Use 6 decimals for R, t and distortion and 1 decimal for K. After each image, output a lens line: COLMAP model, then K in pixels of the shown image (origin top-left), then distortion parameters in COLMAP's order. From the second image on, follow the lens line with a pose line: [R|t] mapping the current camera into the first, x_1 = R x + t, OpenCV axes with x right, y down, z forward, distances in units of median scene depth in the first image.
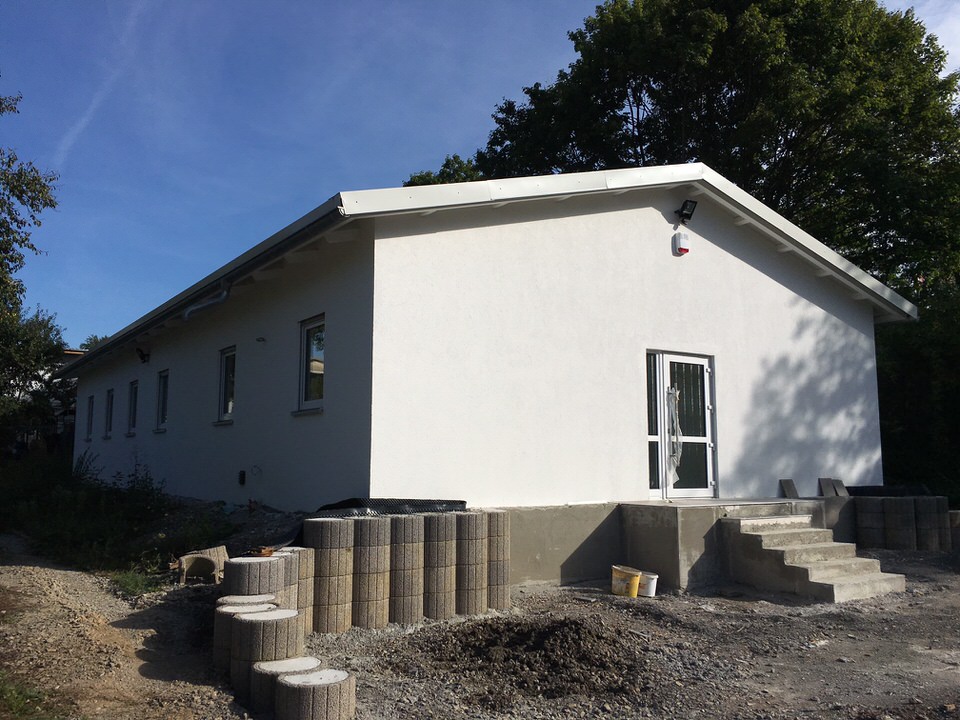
lens RADIAL K [[822.6, 0, 480.0], [0, 822.6, 360.0], [0, 0, 1]] dist [0.091995, -0.076450]
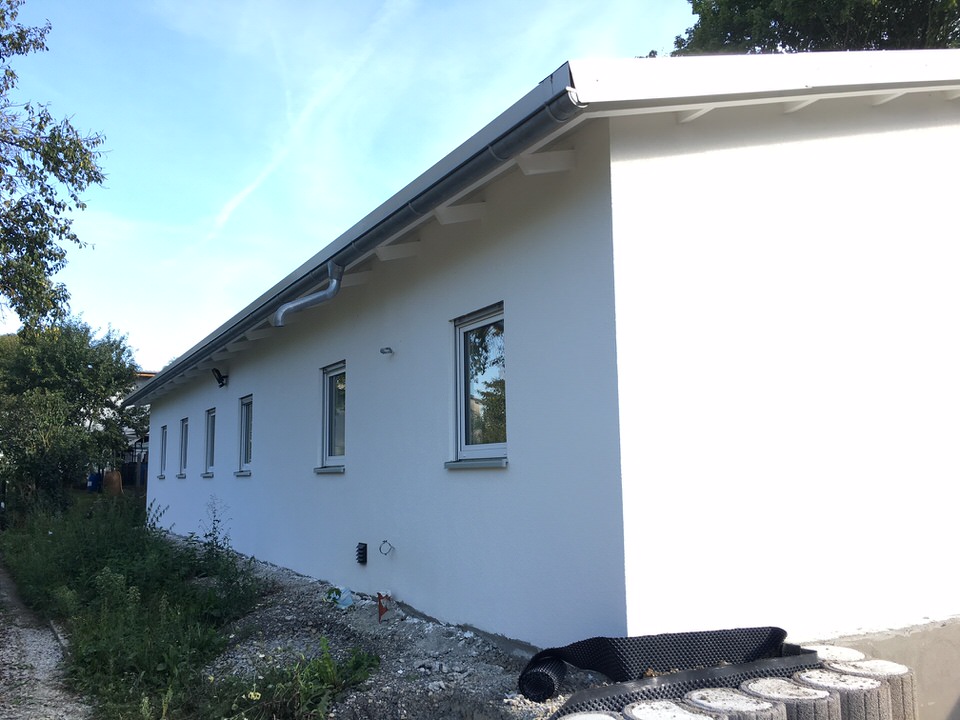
lens RADIAL K [[822.6, 0, 480.0], [0, 822.6, 360.0], [0, 0, 1]] dist [0.091995, -0.076450]
pose [[0.996194, -0.028151, -0.082493, -0.113561], [0.026920, 0.999510, -0.016000, -0.003524], [0.082903, 0.013718, 0.996463, 0.285807]]
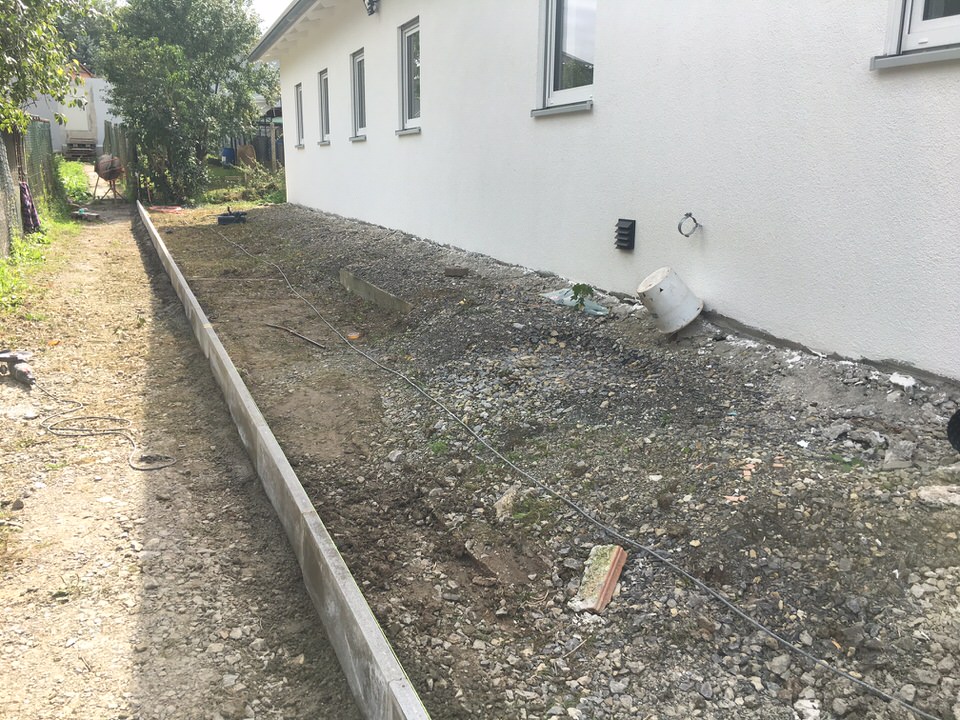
lens RADIAL K [[822.6, 0, 480.0], [0, 822.6, 360.0], [0, 0, 1]] dist [0.091995, -0.076450]
pose [[0.974177, 0.058907, -0.217965, -0.230314], [0.018254, 0.941659, 0.336073, 0.047650], [0.225046, -0.331373, 0.916268, 0.485734]]
